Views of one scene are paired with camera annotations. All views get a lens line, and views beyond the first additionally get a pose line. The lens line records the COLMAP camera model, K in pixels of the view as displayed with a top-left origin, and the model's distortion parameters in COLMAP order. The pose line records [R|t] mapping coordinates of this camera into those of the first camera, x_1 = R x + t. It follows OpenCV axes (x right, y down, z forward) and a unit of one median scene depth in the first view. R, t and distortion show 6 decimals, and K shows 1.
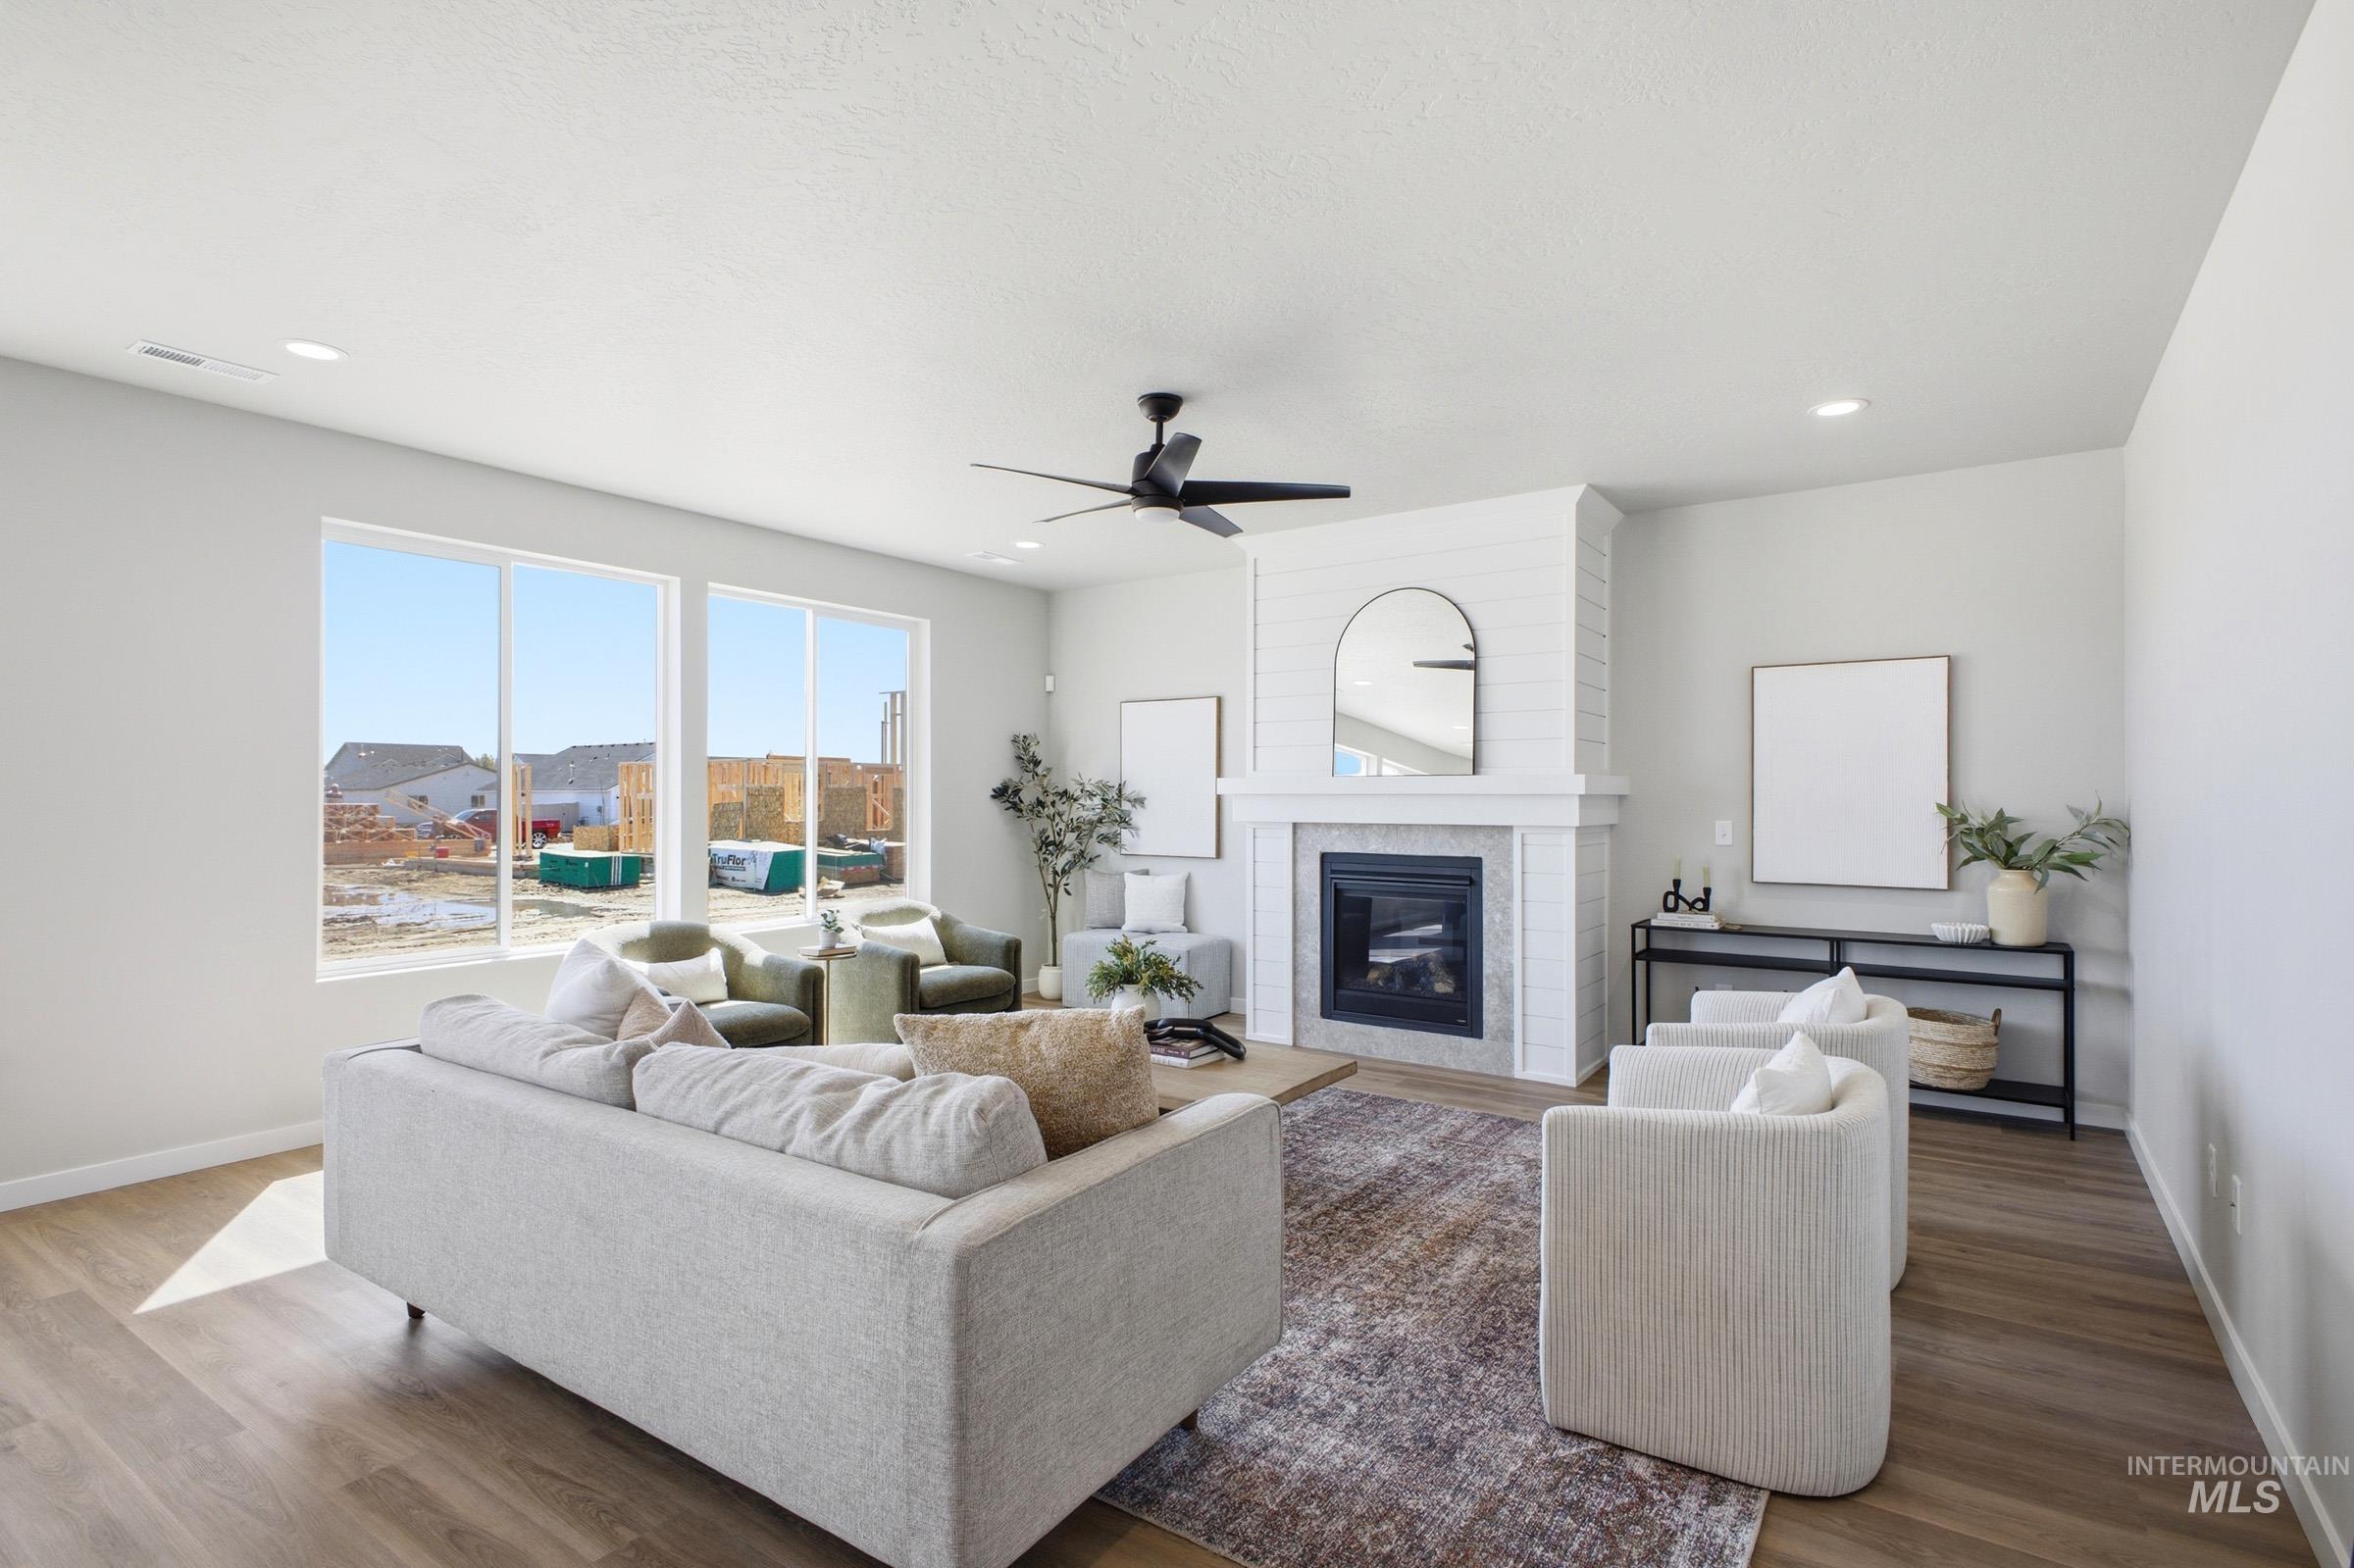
lens RADIAL K [[1133.2, 0, 1176.1], [0, 1133.2, 793.6], [0, 0, 1]] dist [0.030510, -0.000990]
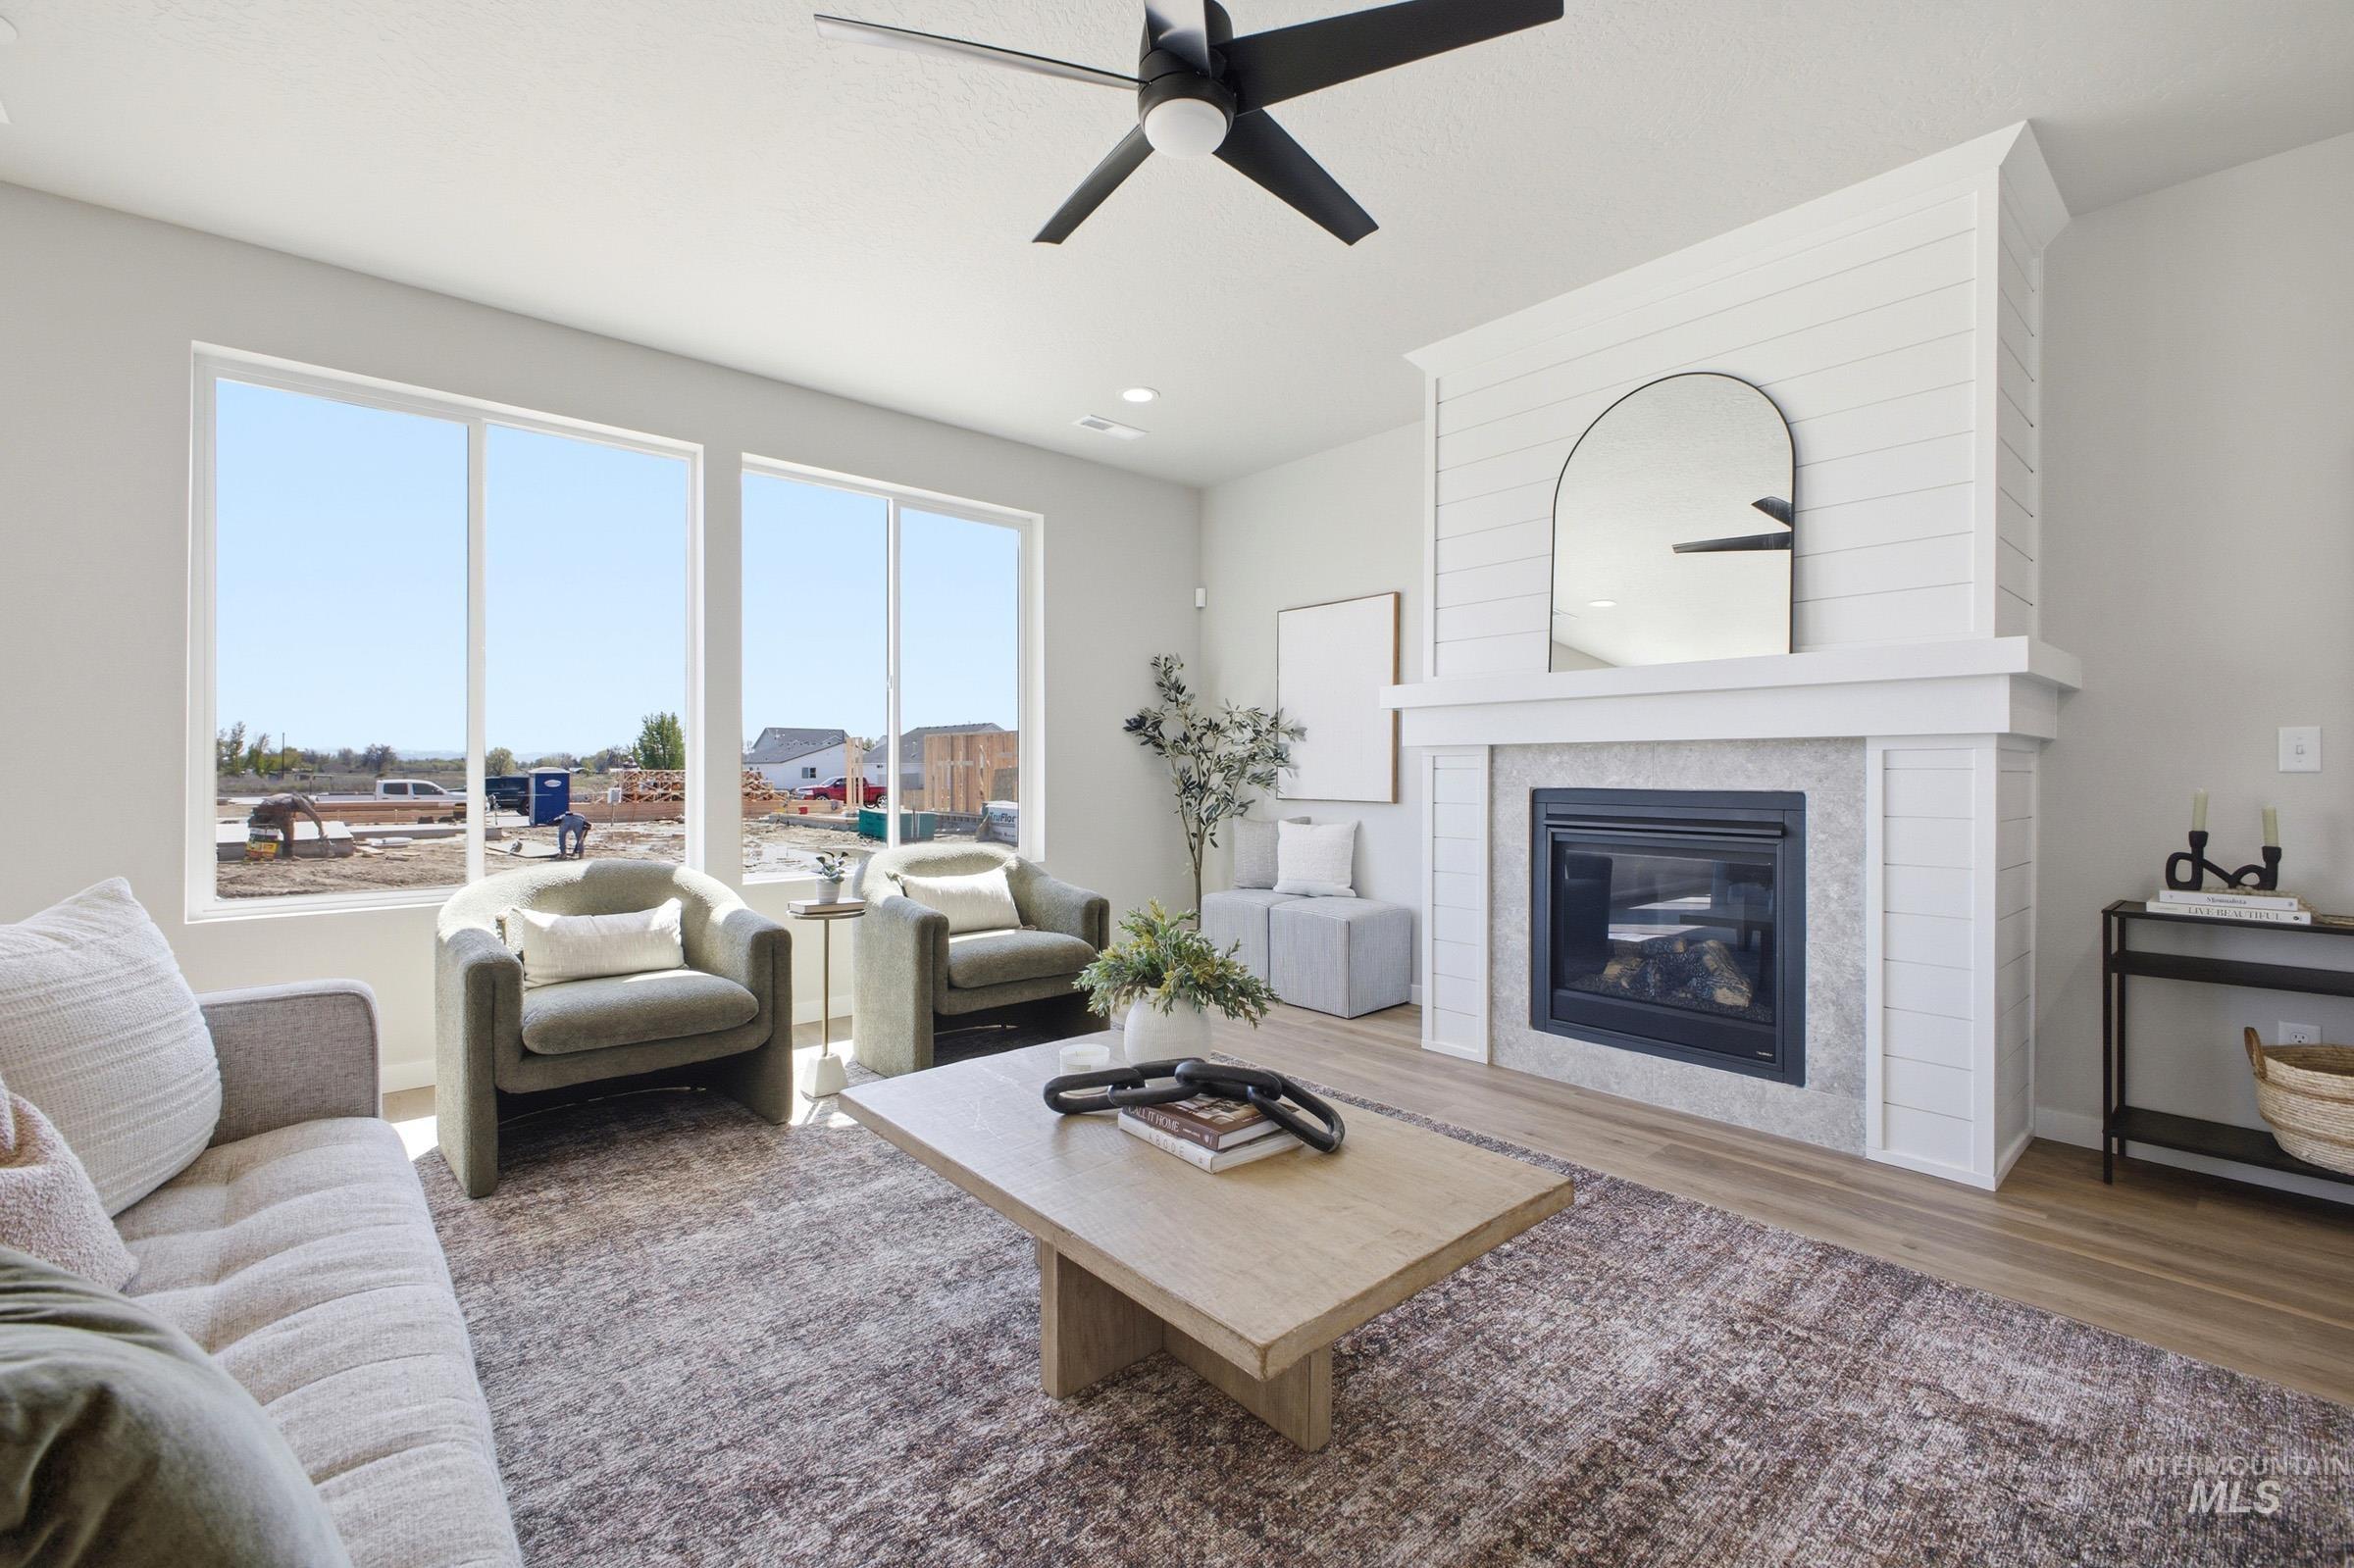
lens RADIAL K [[991.8, 0, 1167.8], [0, 991.8, 772.9], [0, 0, 1]] dist [0.002070, -0.000535]
pose [[0.968770, 0.002353, -0.247948, 0.070074], [-0.001431, 0.999991, 0.003899, 0.044815], [0.247955, -0.003422, 0.968765, 0.400970]]
